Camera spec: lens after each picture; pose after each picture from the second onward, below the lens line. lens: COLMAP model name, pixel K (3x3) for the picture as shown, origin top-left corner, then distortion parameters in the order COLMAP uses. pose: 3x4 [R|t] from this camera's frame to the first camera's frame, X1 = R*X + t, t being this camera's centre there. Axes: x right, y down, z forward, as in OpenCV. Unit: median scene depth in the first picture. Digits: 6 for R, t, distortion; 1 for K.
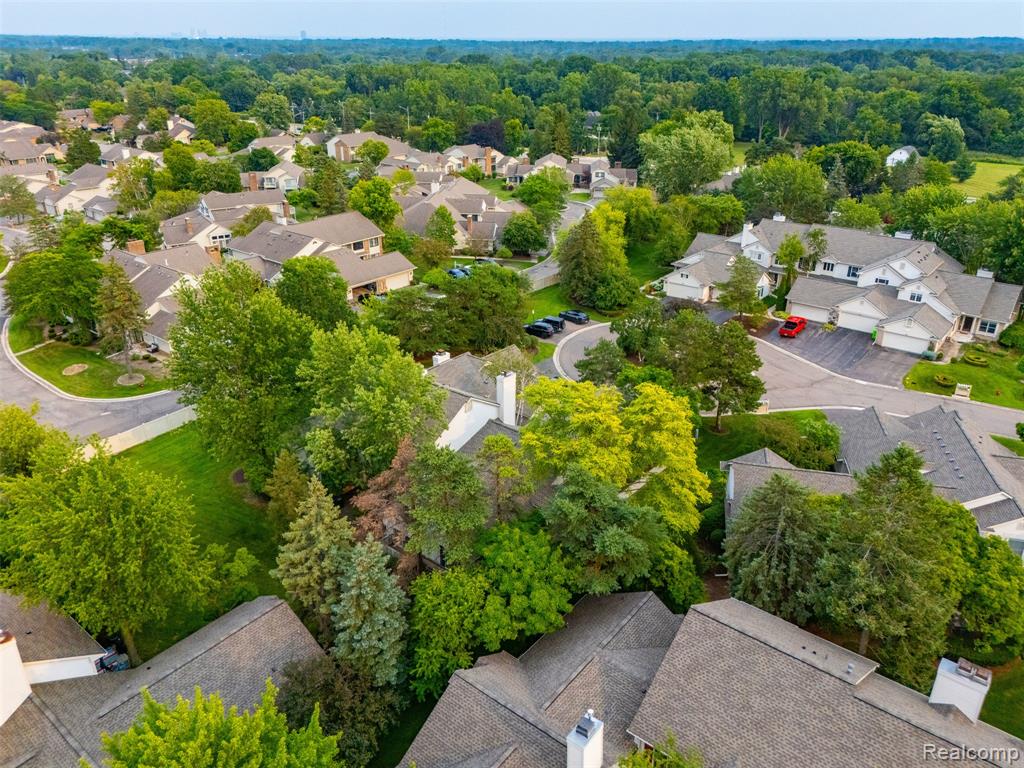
lens RADIAL K [[755.4, 0, 515.4], [0, 755.4, 384.3], [0, 0, 1]] dist [0.072616, -0.075131]
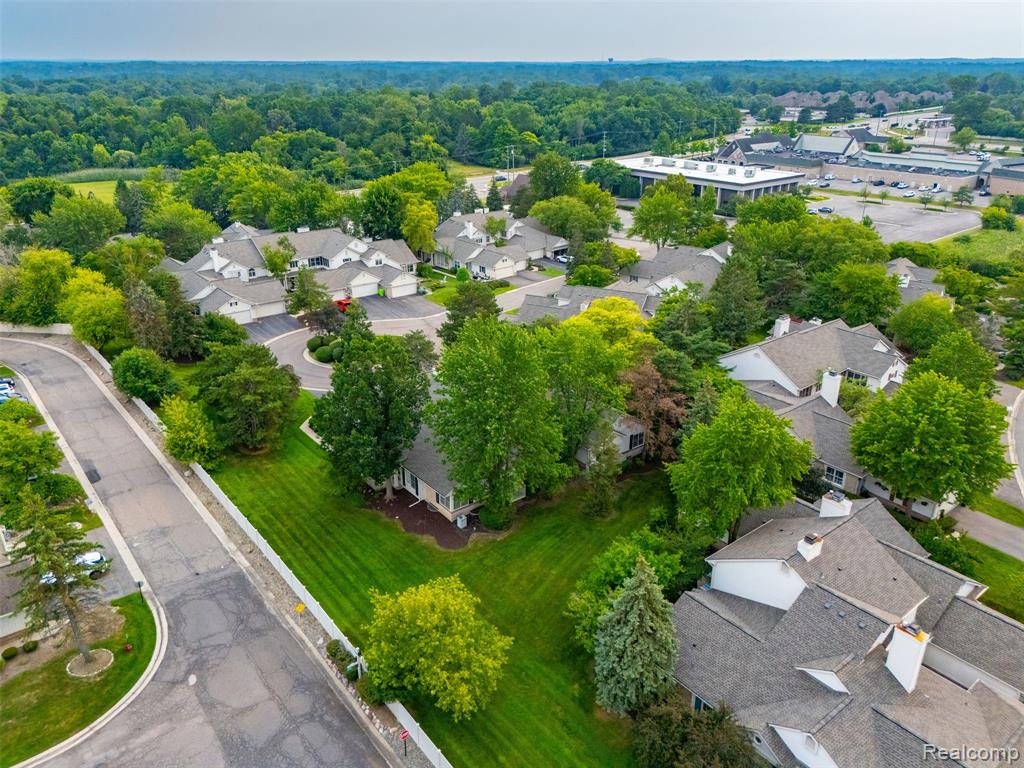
lens RADIAL K [[755.4, 0, 515.4], [0, 755.4, 384.3], [0, 0, 1]] dist [0.072616, -0.075131]
pose [[0.215346, -0.384704, 0.897568, -0.753416], [0.404372, 0.871758, 0.276624, -0.196612], [-0.888881, 0.303382, 0.343293, 0.346184]]
